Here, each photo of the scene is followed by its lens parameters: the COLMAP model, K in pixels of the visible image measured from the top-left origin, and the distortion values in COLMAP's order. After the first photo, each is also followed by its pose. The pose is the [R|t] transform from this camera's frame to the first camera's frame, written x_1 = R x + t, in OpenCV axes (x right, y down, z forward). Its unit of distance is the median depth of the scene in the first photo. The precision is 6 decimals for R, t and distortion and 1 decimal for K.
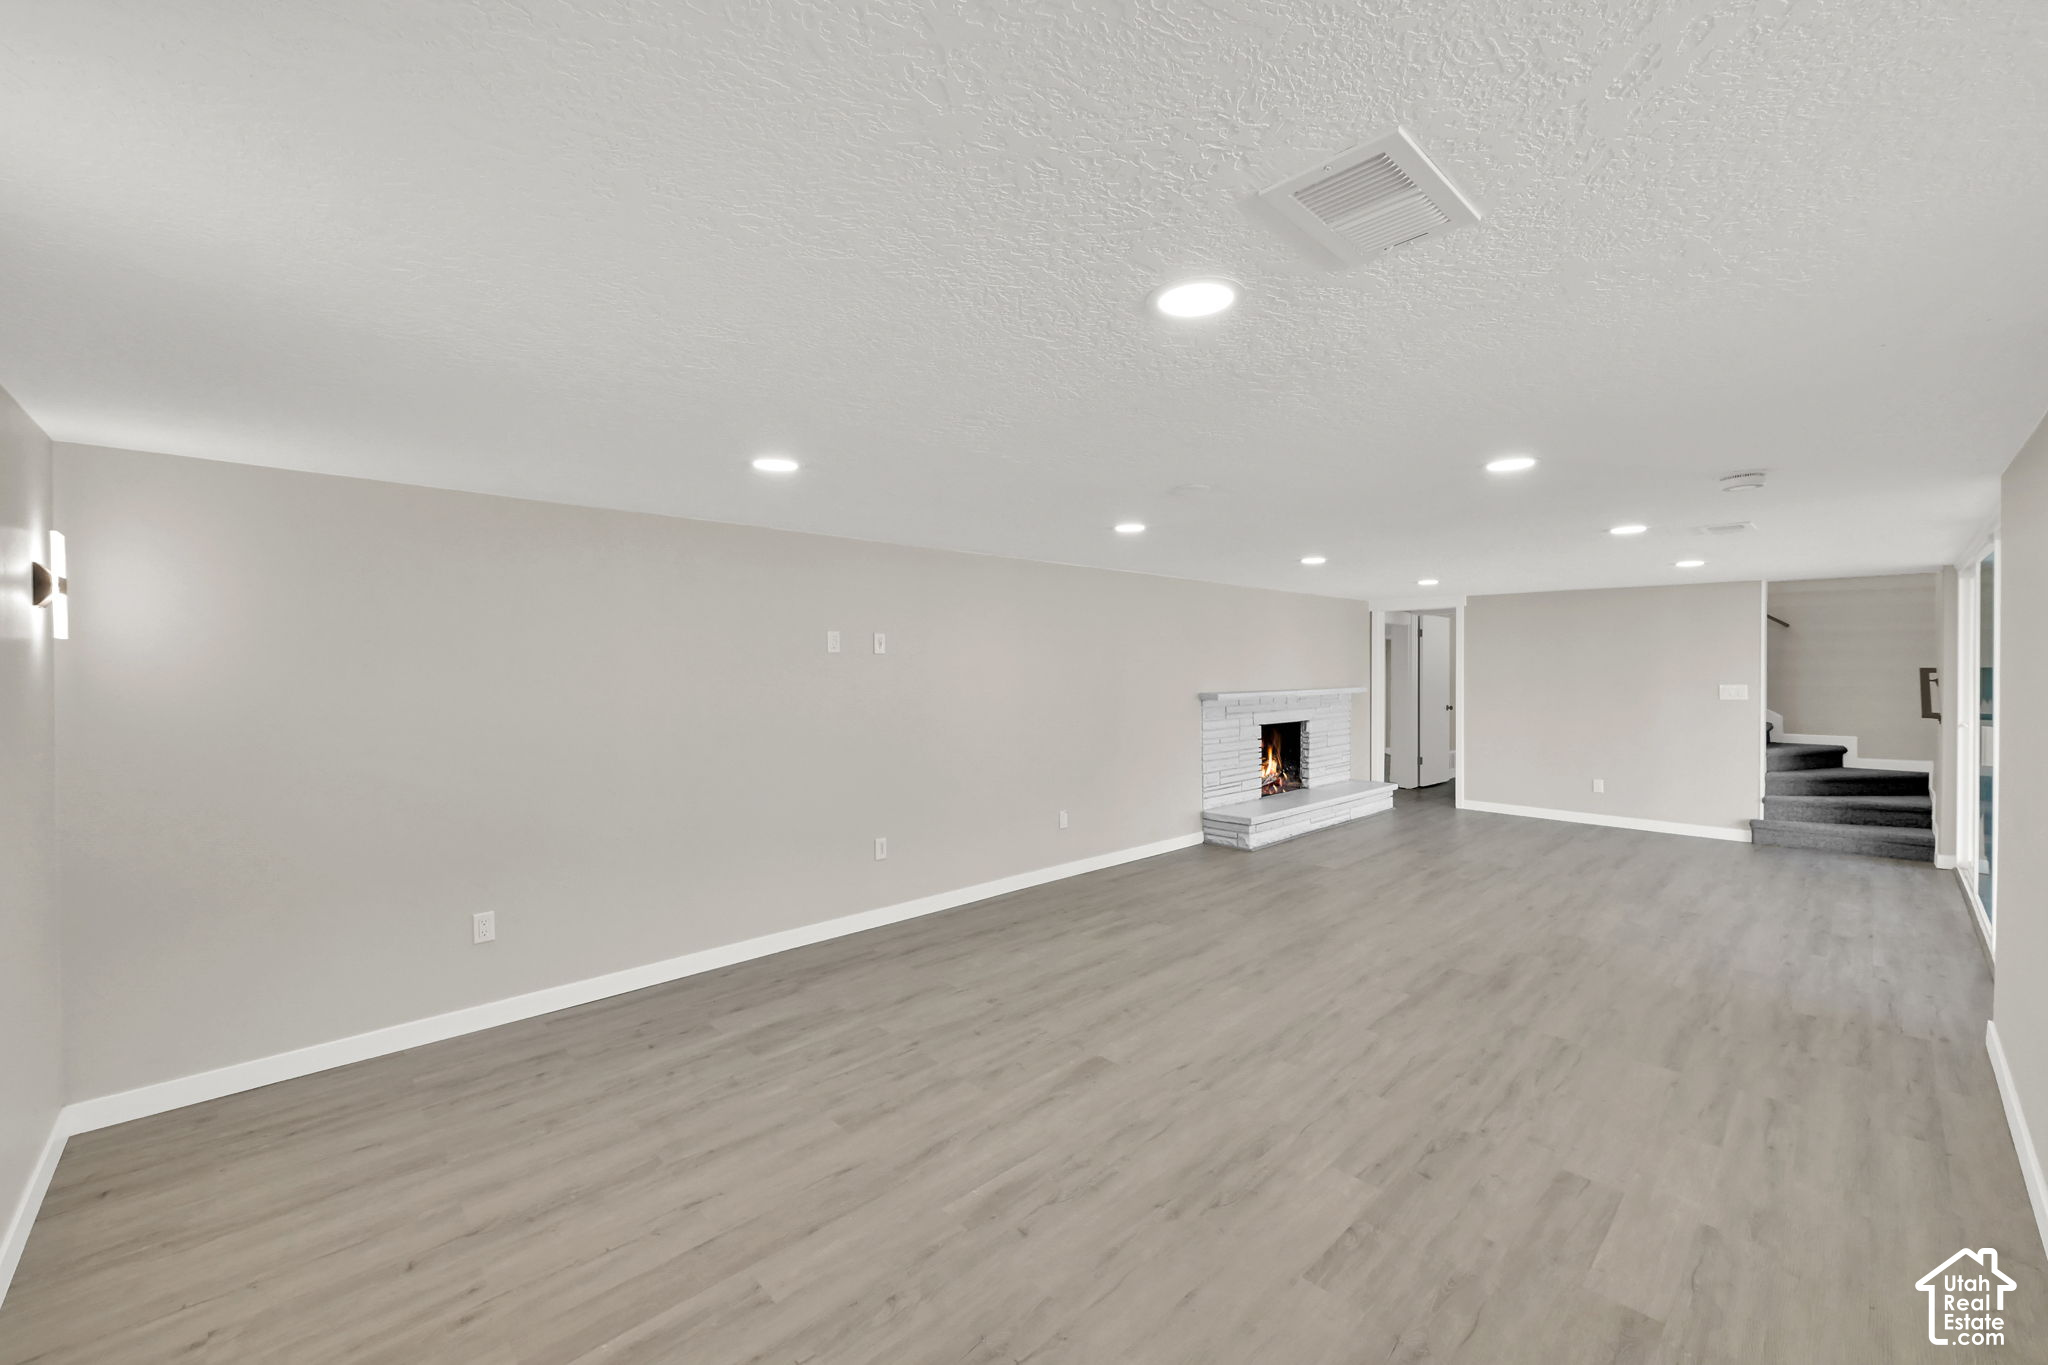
lens RADIAL K [[826.6, 0, 1020.5], [0, 826.6, 663.8], [0, 0, 1]] dist [-0.000348, 0.000172]
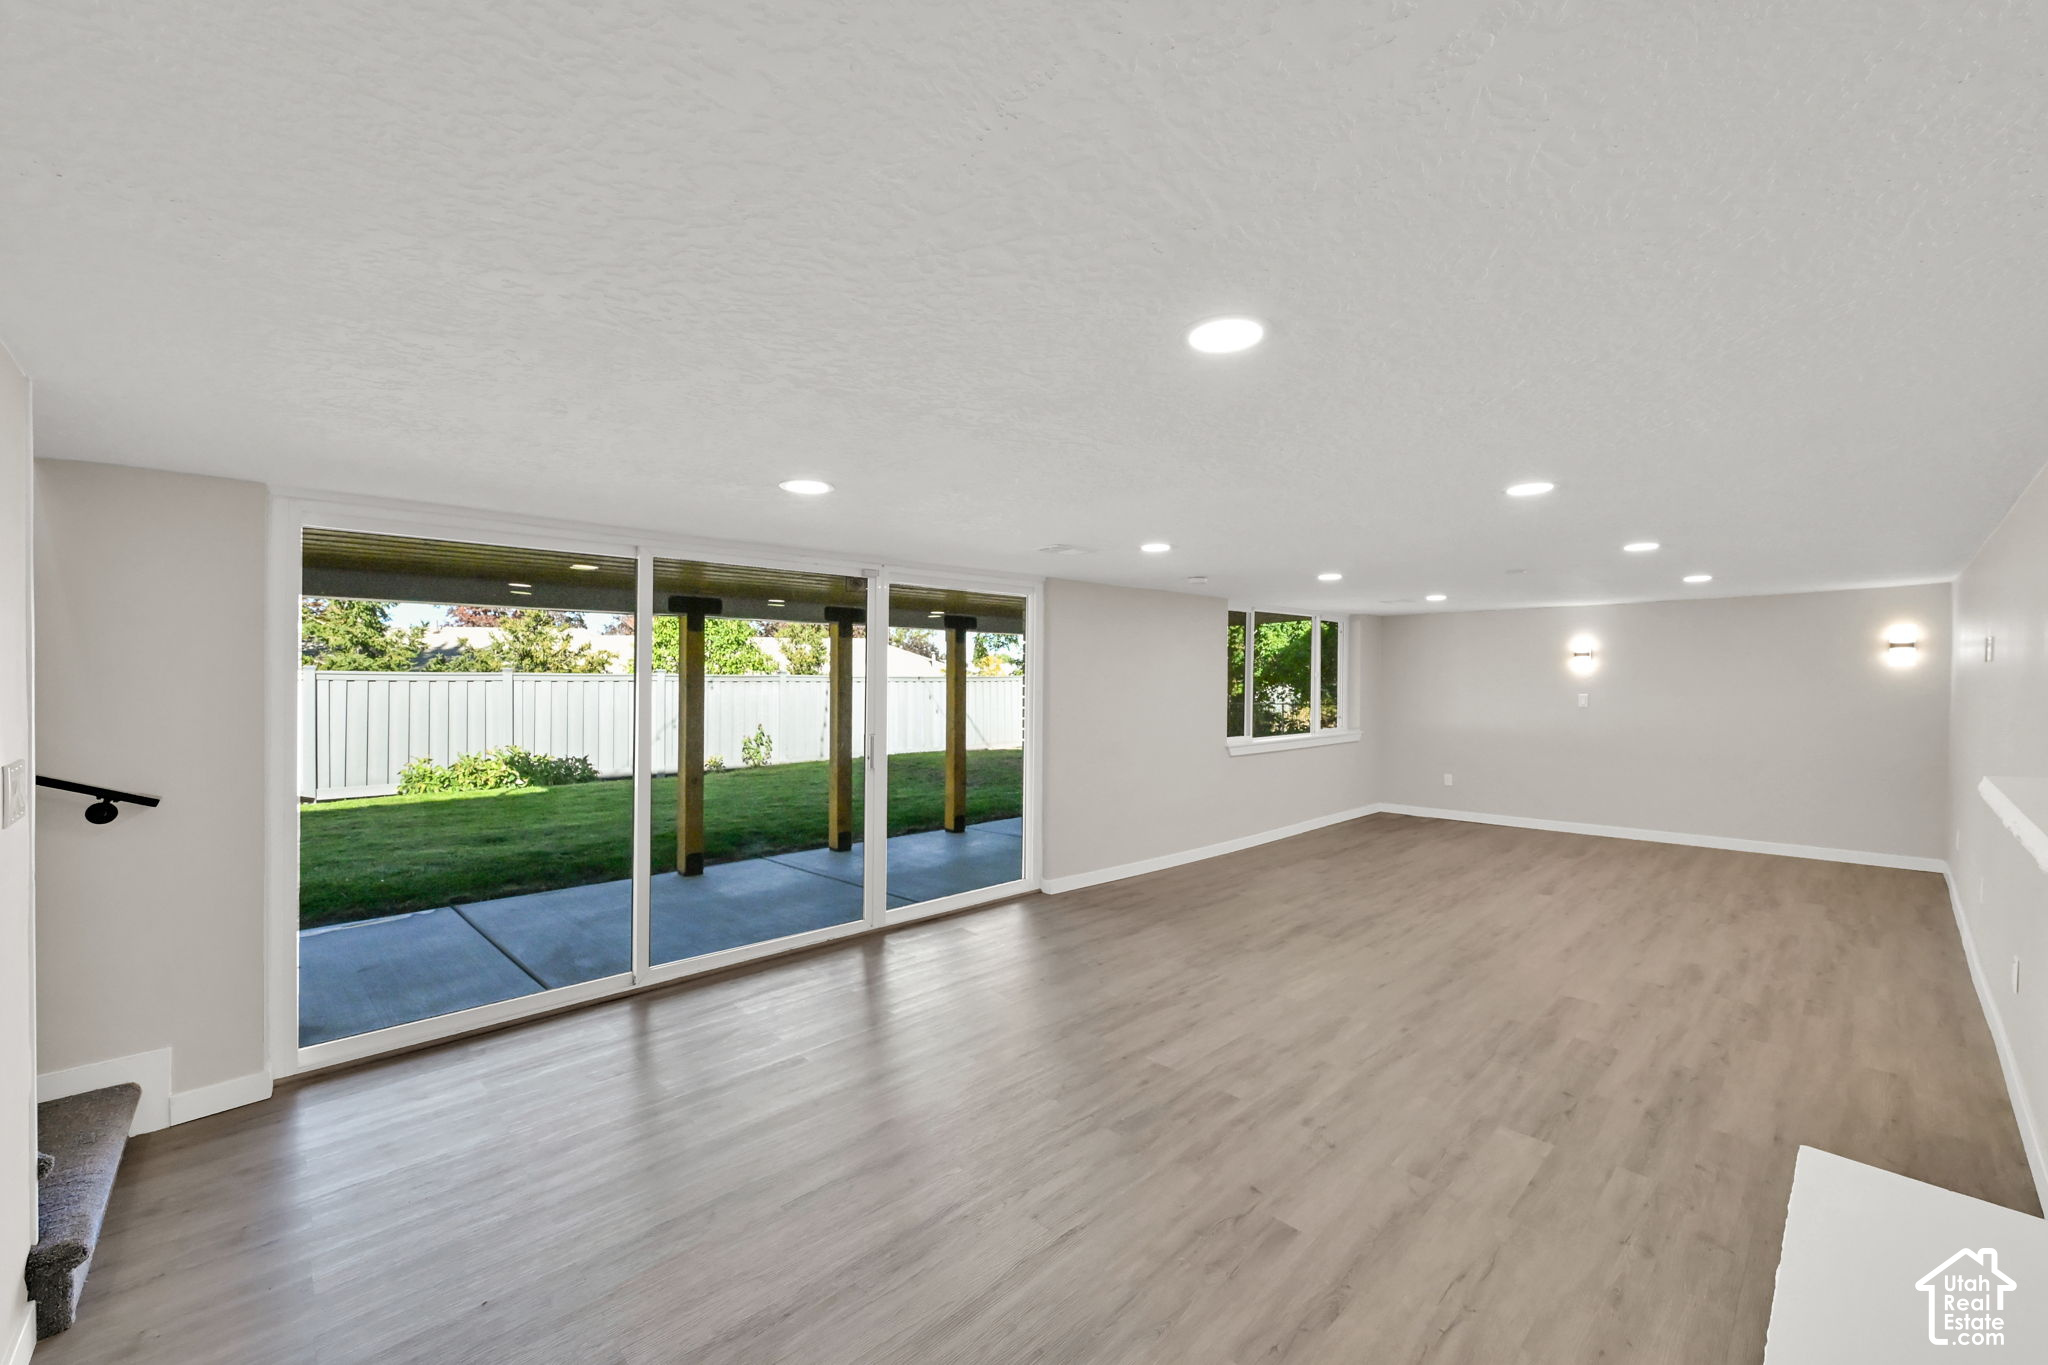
lens RADIAL K [[826.6, 0, 1020.5], [0, 826.6, 663.8], [0, 0, 1]] dist [-0.000348, 0.000172]
pose [[-0.999949, 0.007131, 0.007200, 0.415378], [0.006964, 0.999714, -0.022893, 0.001434], [-0.007361, -0.022841, -0.999712, 0.951208]]
